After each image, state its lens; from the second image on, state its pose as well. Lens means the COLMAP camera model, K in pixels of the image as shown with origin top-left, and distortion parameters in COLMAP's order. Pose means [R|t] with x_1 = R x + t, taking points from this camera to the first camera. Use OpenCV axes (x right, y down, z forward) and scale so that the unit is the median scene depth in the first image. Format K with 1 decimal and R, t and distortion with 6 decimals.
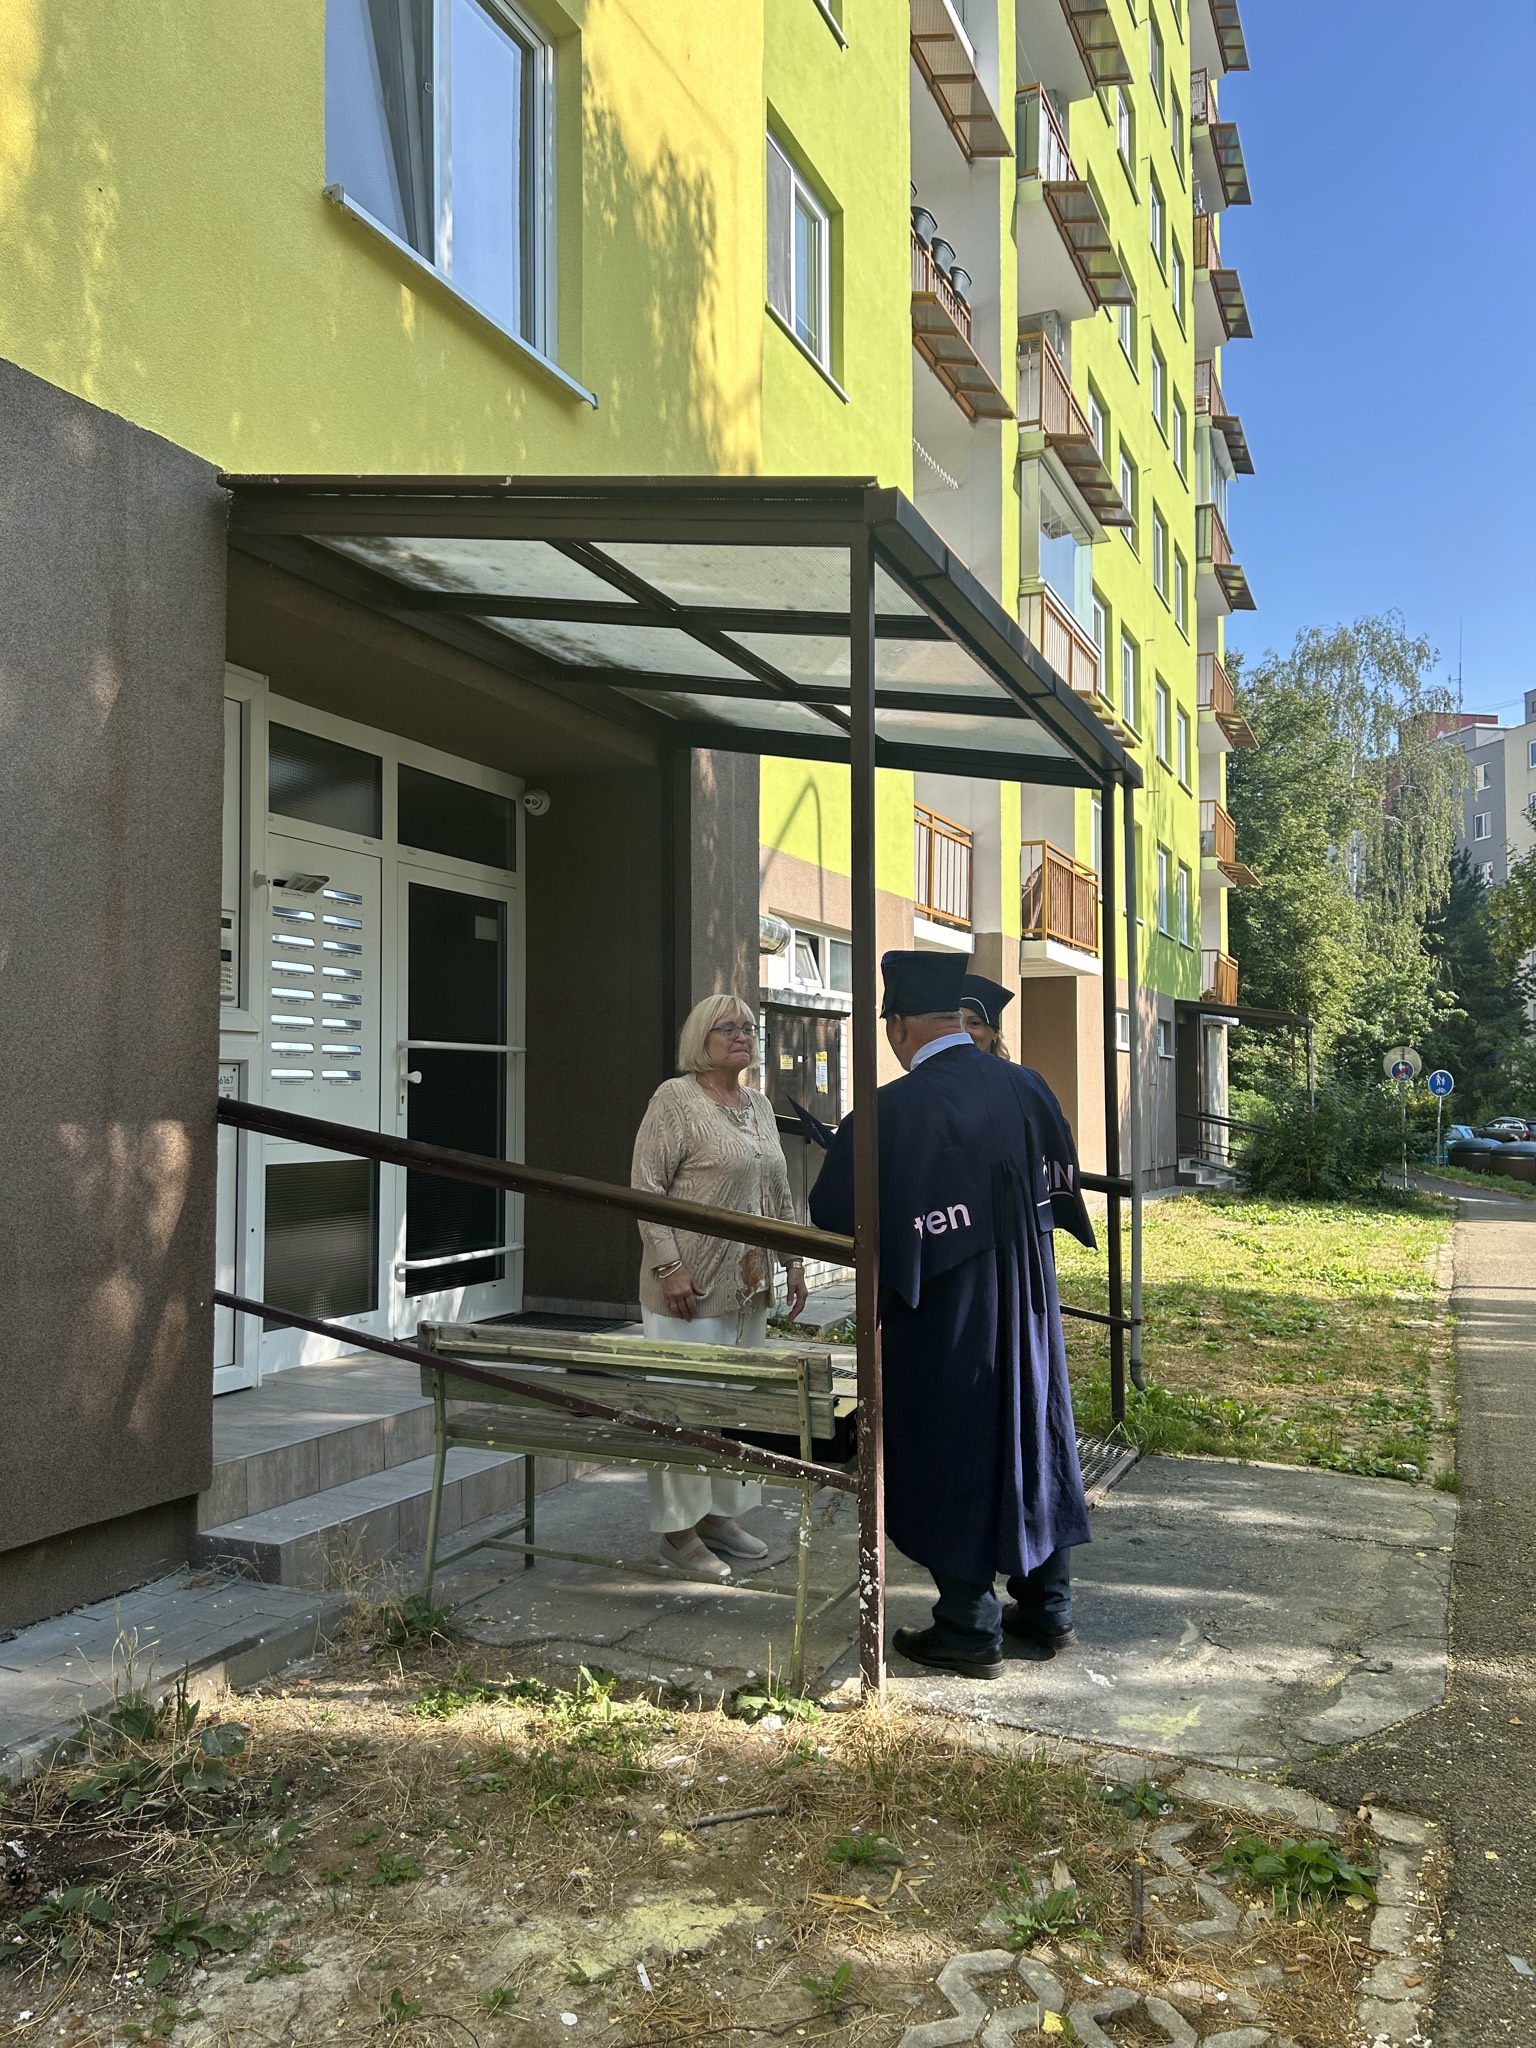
lens RADIAL K [[1529.9, 0, 766.7], [0, 1529.9, 1039.8], [0, 0, 1]] dist [0.043765, -0.051559]
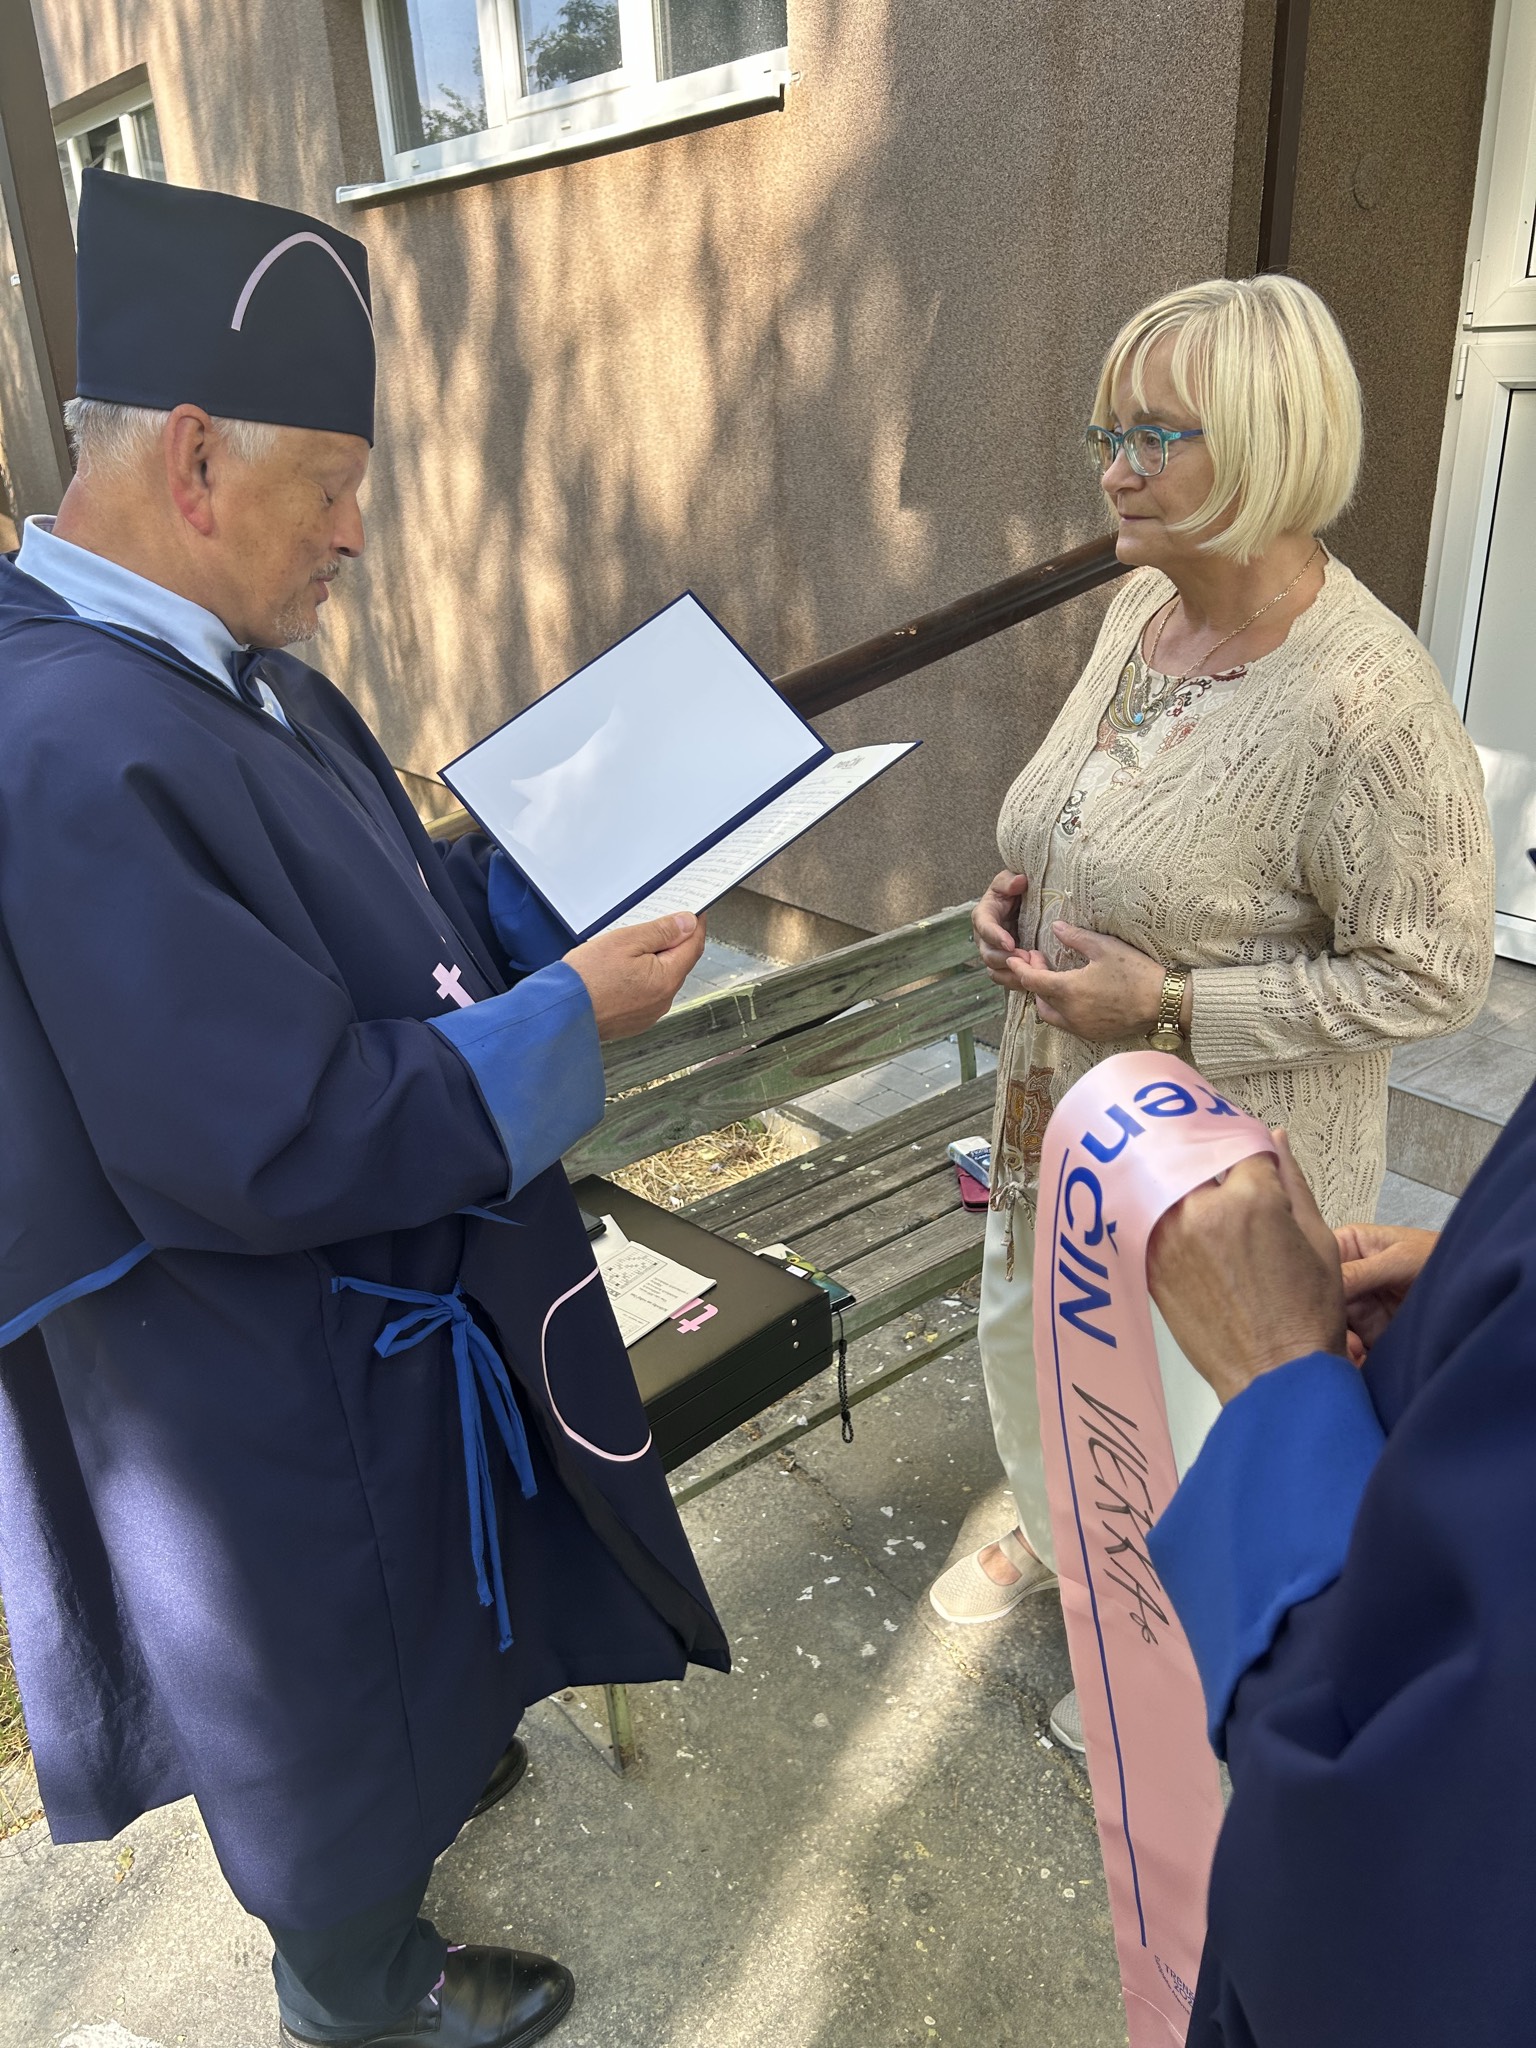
lens RADIAL K [[1529.9, 0, 774.7], [0, 1529.9, 1026.8], [0, 0, 1]] dist [0.043765, -0.051559]
pose [[-0.448154, 0.370764, -0.813445, 0.346493], [0.076408, 0.922495, 0.378372, -0.011825], [0.890685, 0.107415, -0.441749, 1.226722]]
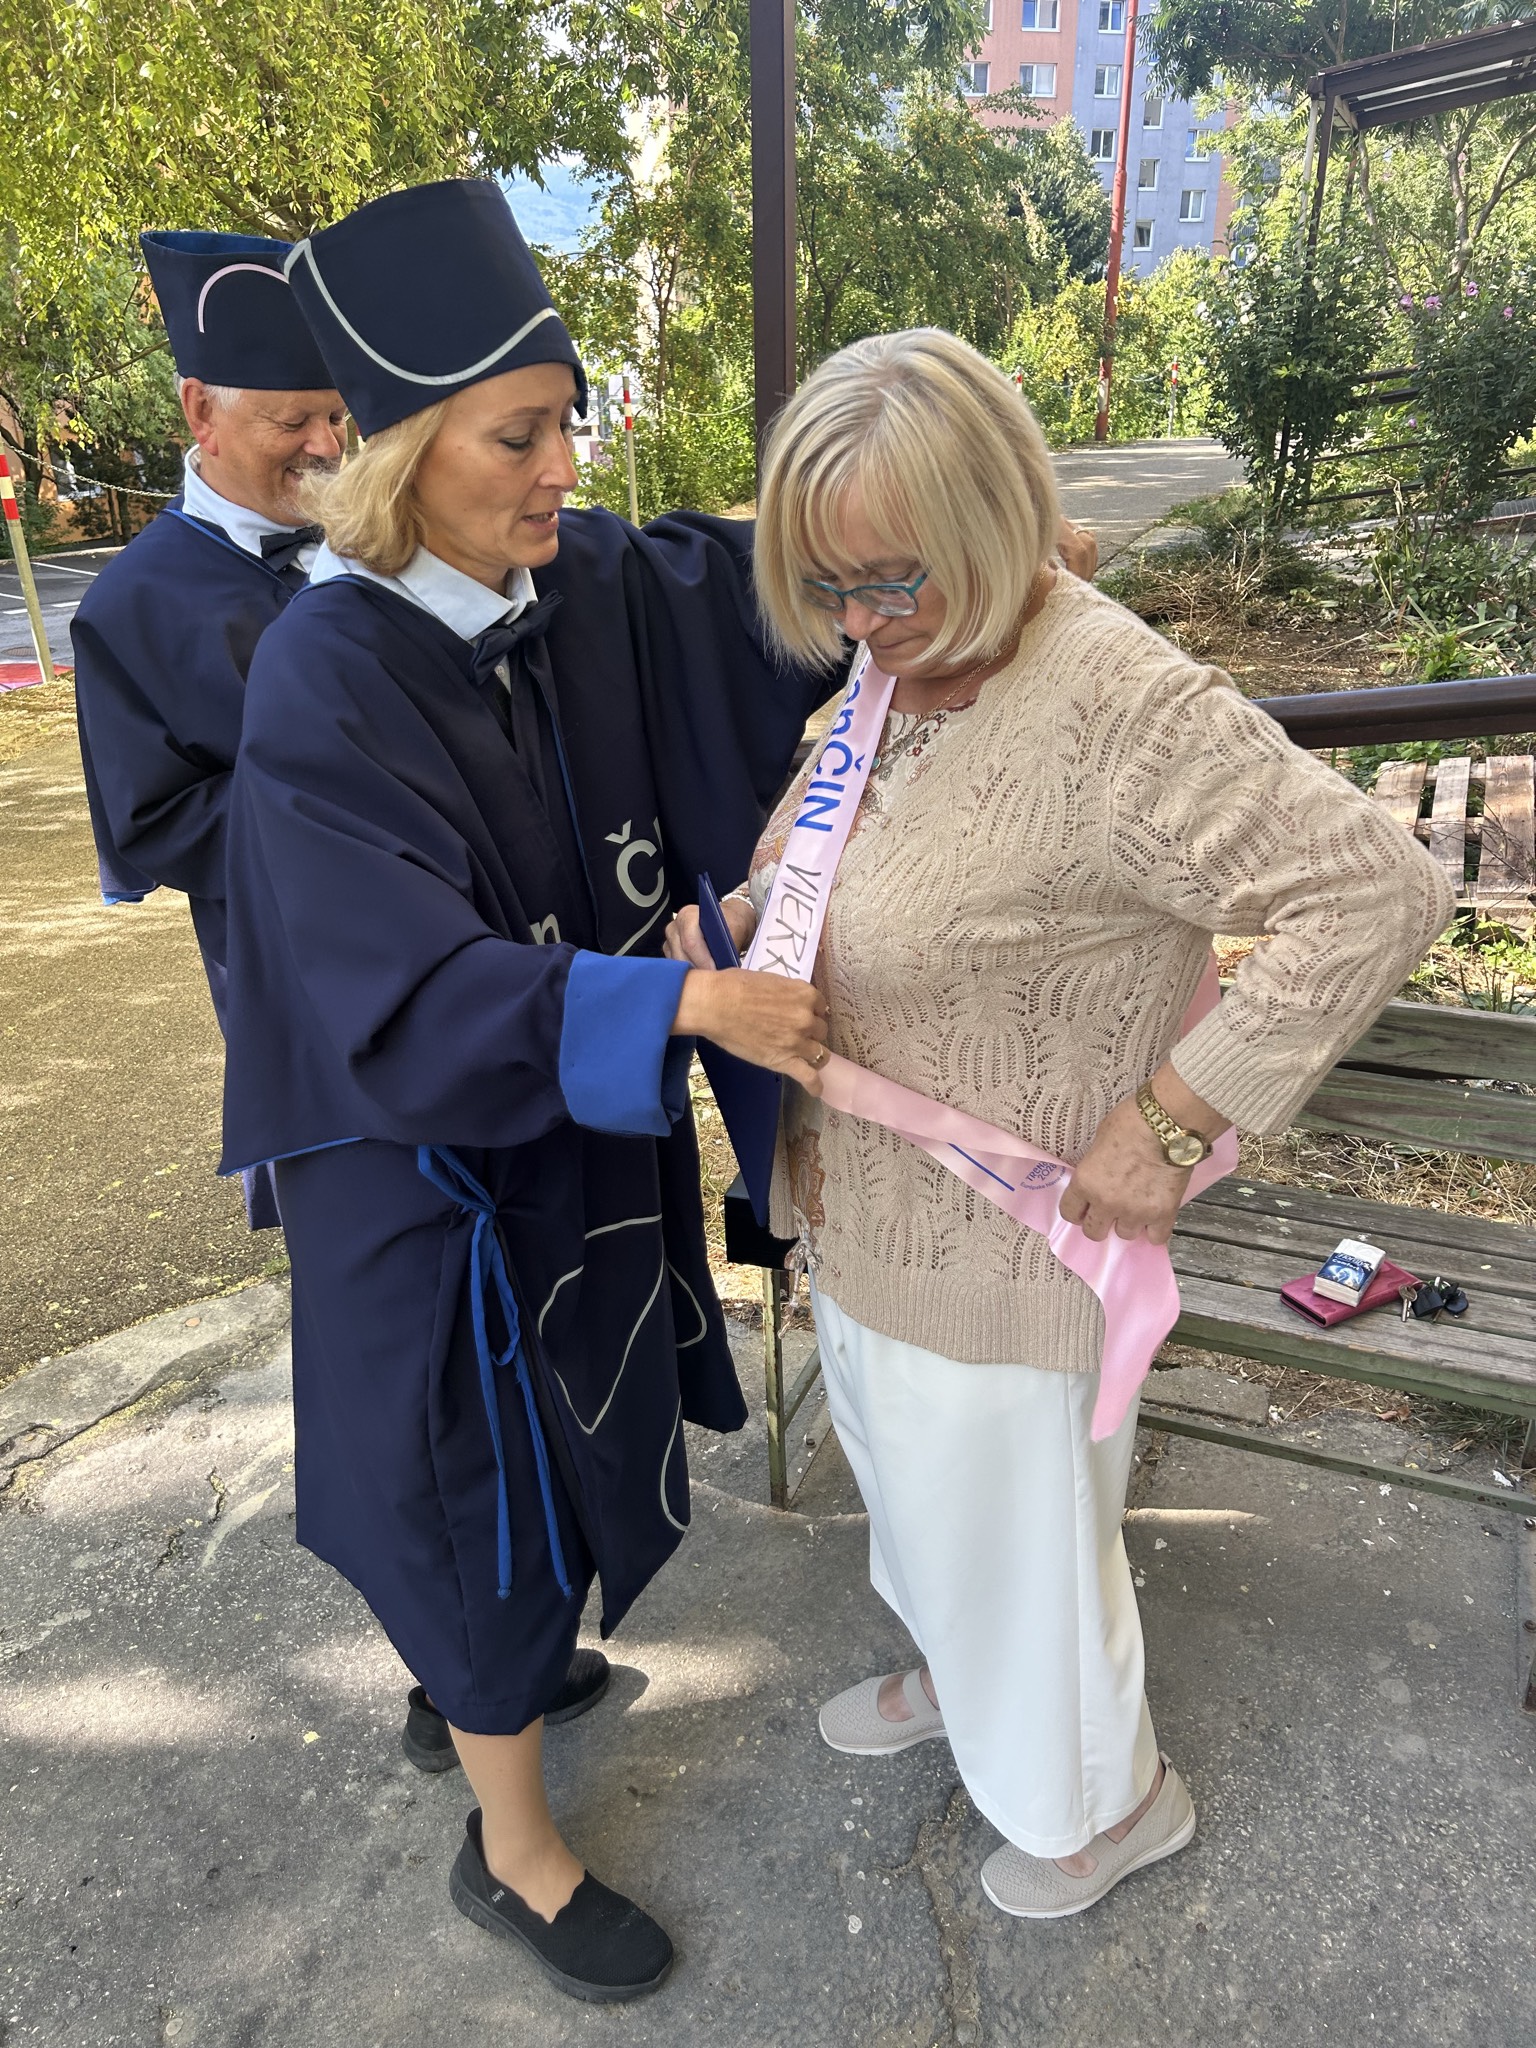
lens RADIAL K [[1529.9, 0, 772.4], [0, 1529.9, 1024.2], [0, 0, 1]] dist [0.043765, -0.051559]
pose [[-0.999125, 0.031937, -0.027021, 0.082630], [0.018974, 0.921601, 0.387675, -0.015020], [0.037284, 0.386823, -0.921400, 1.457708]]
